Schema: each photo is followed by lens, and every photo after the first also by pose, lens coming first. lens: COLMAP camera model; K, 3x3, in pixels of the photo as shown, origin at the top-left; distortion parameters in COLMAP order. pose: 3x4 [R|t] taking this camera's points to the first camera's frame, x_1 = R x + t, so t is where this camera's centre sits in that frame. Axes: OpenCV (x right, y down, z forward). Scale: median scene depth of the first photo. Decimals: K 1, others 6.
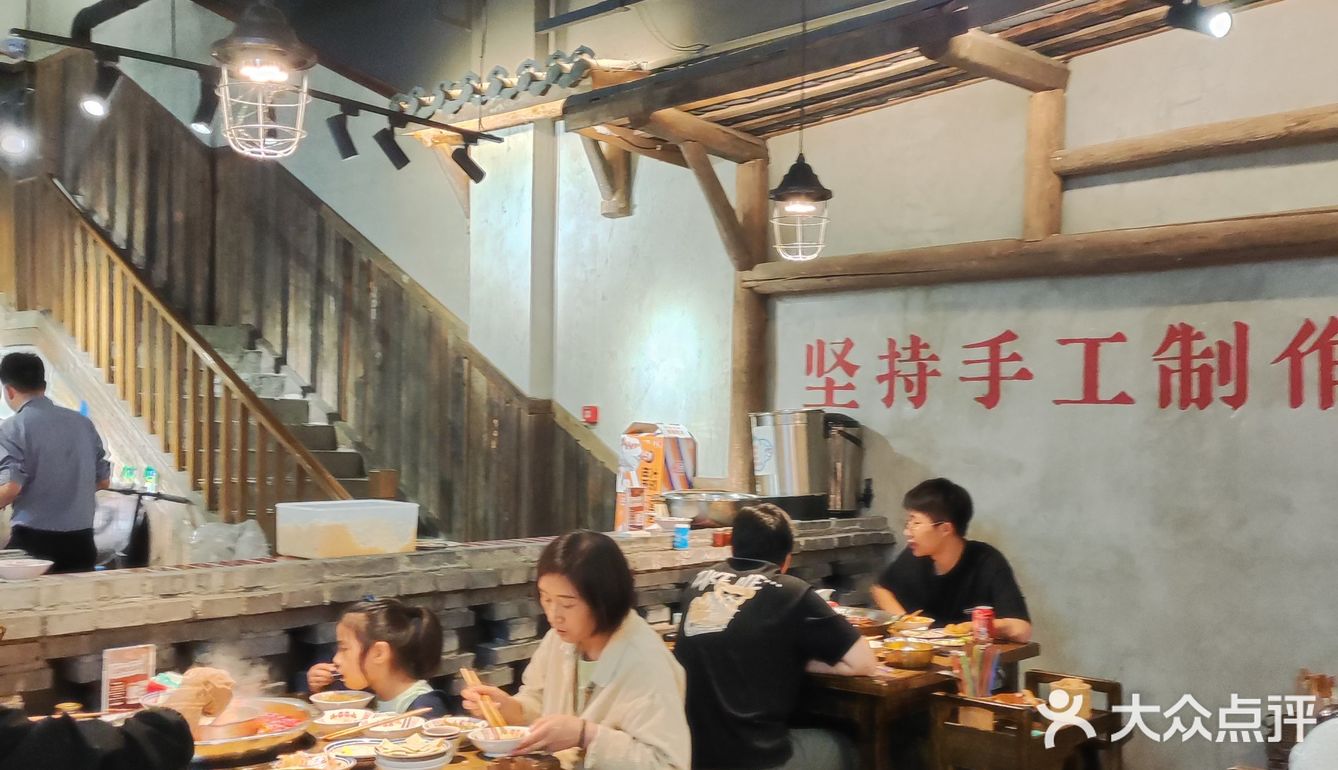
lens RADIAL K [[1337.6, 0, 656.4], [0, 1337.6, 416.8], [0, 0, 1]] dist [0.073872, 0.000000]
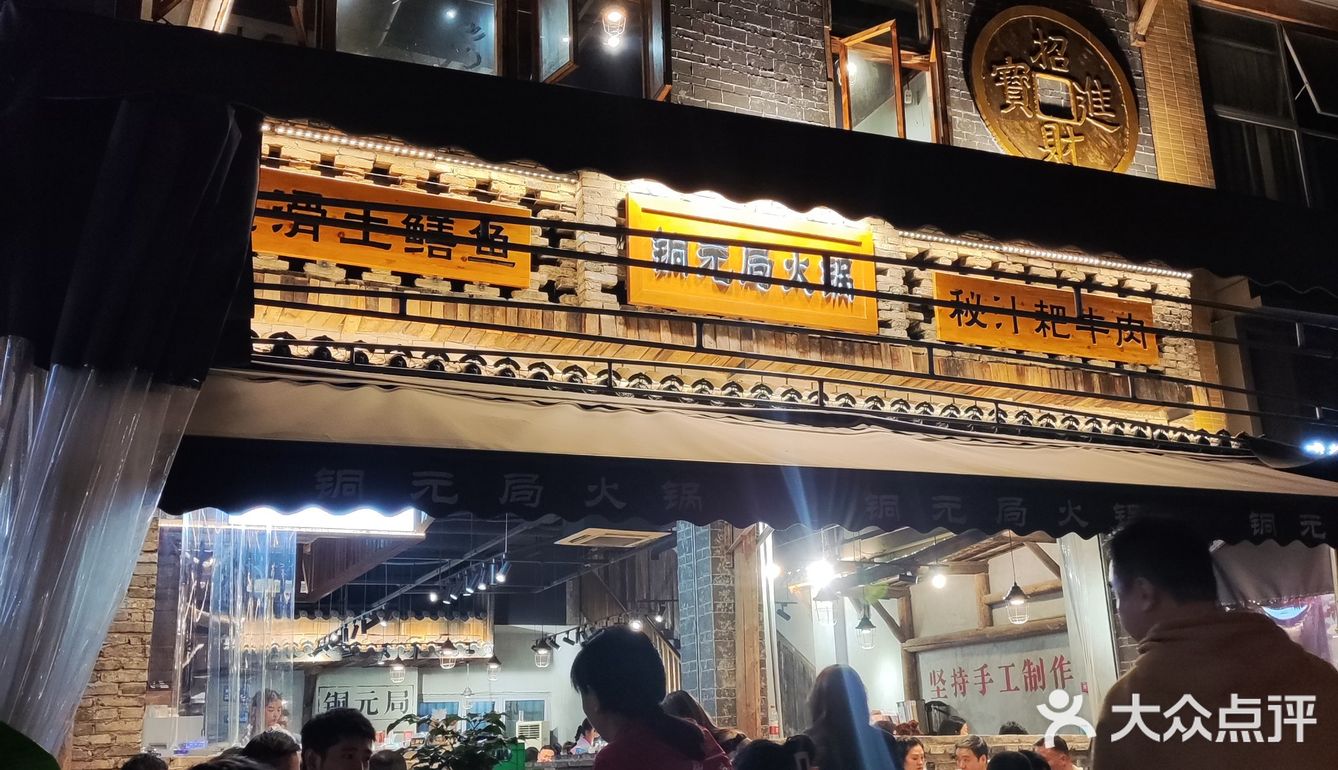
lens RADIAL K [[1337.6, 0, 693.6], [0, 1337.6, 381.8], [0, 0, 1]] dist [0.073872, 0.000000]
pose [[0.925934, -0.145573, -0.348504, 0.705470], [0.051310, 0.962665, -0.265788, 0.071862], [0.374184, 0.228220, 0.898833, -1.621055]]
